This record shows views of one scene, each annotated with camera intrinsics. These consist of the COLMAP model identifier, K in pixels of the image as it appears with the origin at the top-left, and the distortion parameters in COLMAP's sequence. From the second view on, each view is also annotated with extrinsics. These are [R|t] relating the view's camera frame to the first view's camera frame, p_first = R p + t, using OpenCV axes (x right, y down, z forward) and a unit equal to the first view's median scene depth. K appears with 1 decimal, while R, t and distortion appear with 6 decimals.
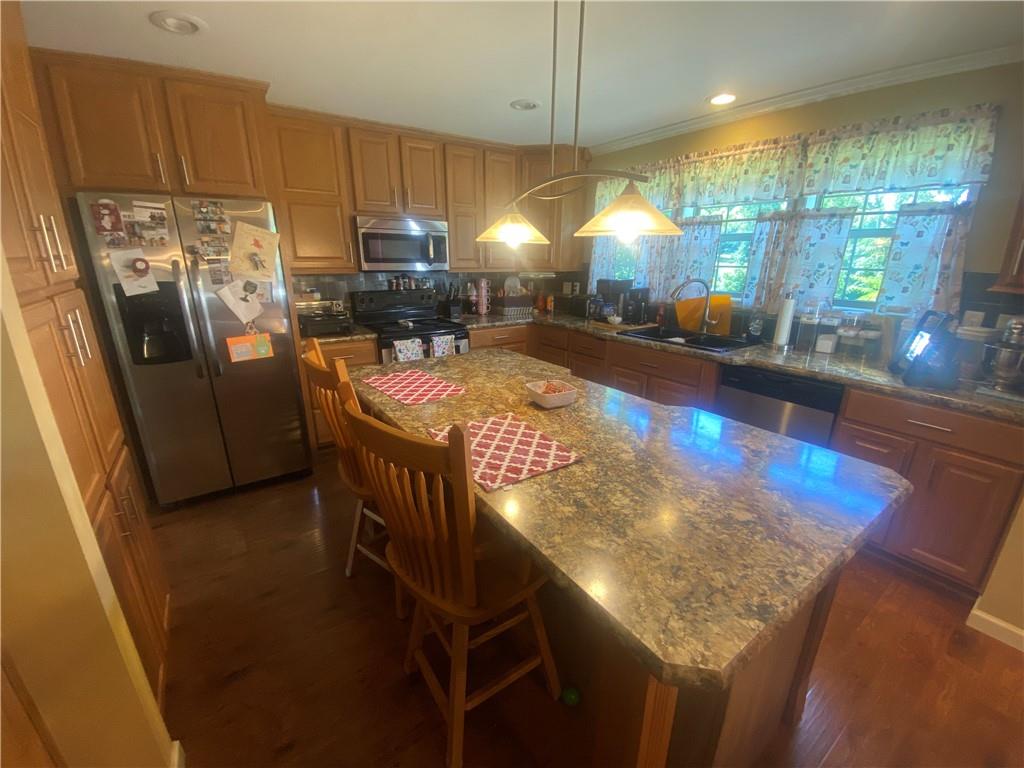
lens RADIAL K [[420.0, 0, 513.2], [0, 420.0, 386.6], [0, 0, 1]] dist [-0.004068, -0.003193]
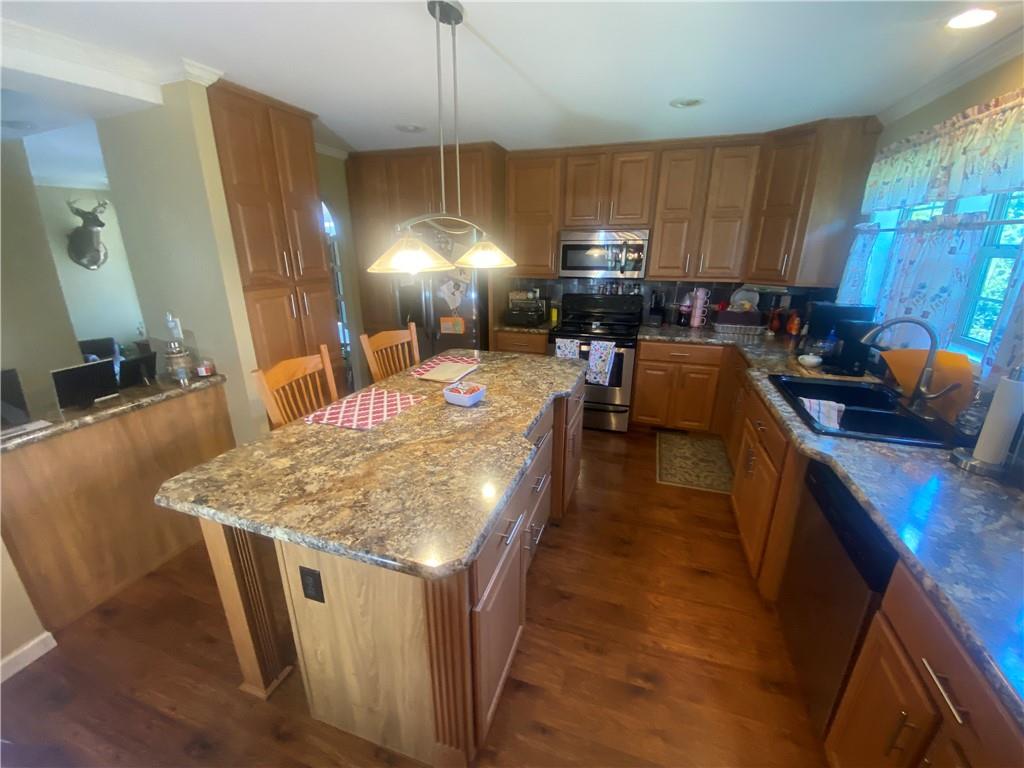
lens RADIAL K [[420.0, 0, 508.4], [0, 420.0, 382.5], [0, 0, 1]] dist [-0.004068, -0.003193]
pose [[0.588881, 0.235767, -0.773068, 0.562699], [-0.231913, 0.965575, 0.117818, -0.095590], [0.774233, 0.109903, 0.623286, 0.185559]]
